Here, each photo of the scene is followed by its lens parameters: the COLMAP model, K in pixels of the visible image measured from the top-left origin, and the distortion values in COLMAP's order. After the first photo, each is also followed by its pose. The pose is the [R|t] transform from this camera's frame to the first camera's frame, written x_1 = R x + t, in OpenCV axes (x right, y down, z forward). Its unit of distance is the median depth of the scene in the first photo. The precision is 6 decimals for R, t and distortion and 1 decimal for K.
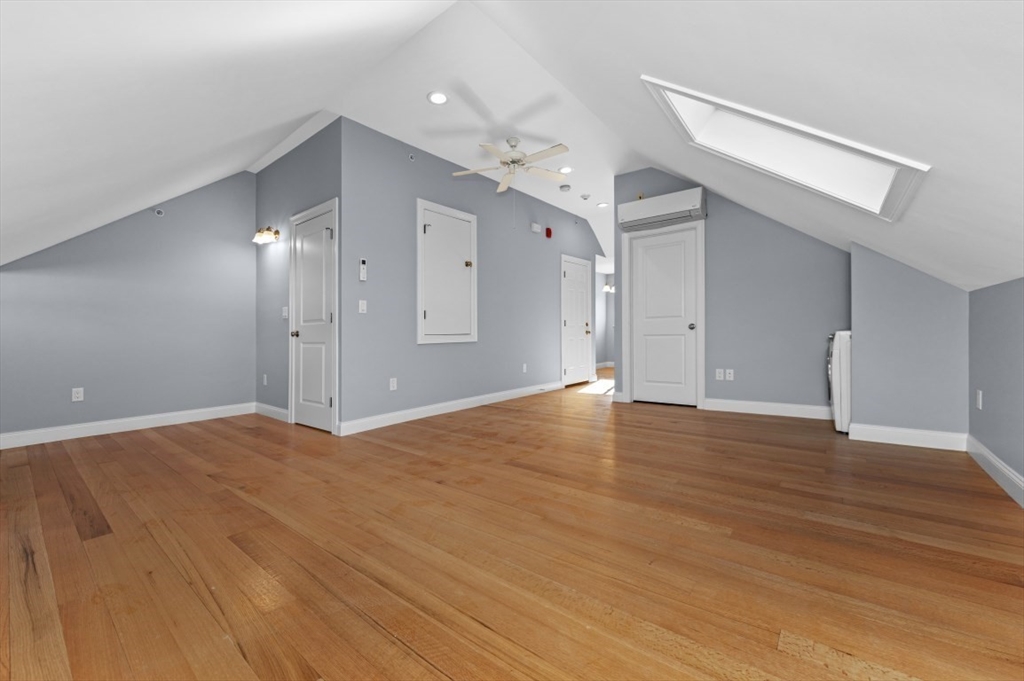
lens RADIAL K [[407.3, 0, 505.9], [0, 407.3, 338.3], [0, 0, 1]] dist [-0.006394, -0.000657]
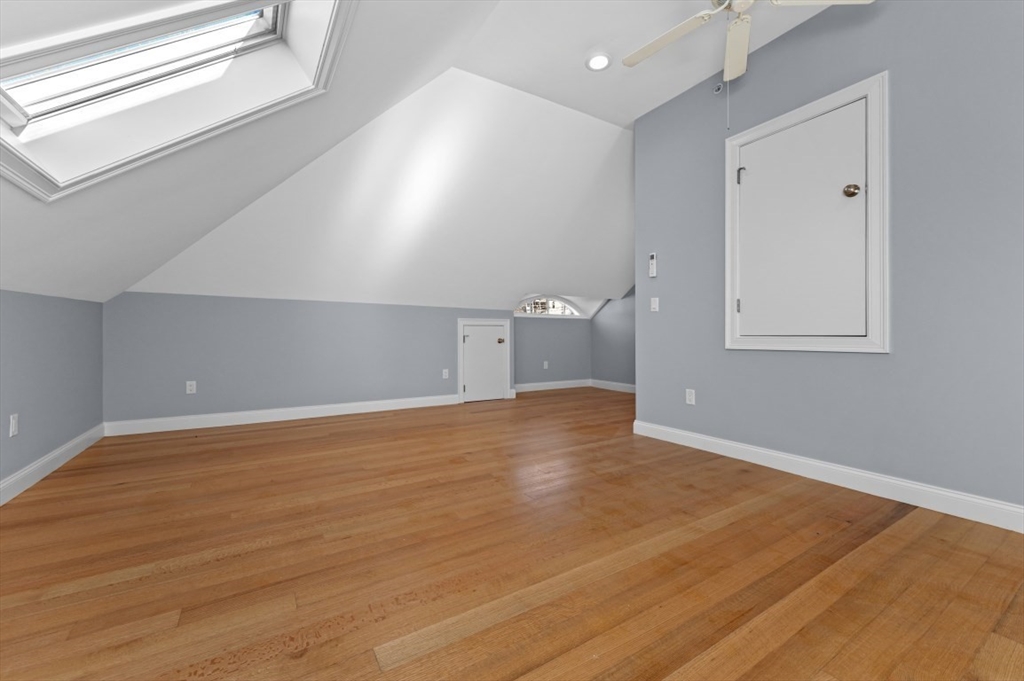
lens RADIAL K [[407.3, 0, 506.1], [0, 407.3, 334.2], [0, 0, 1]] dist [-0.006394, -0.000657]
pose [[-0.338253, 0.017385, -0.940895, 0.873635], [0.004740, 0.999848, 0.016771, -0.037138], [0.941043, 0.001213, -0.338284, 1.354704]]
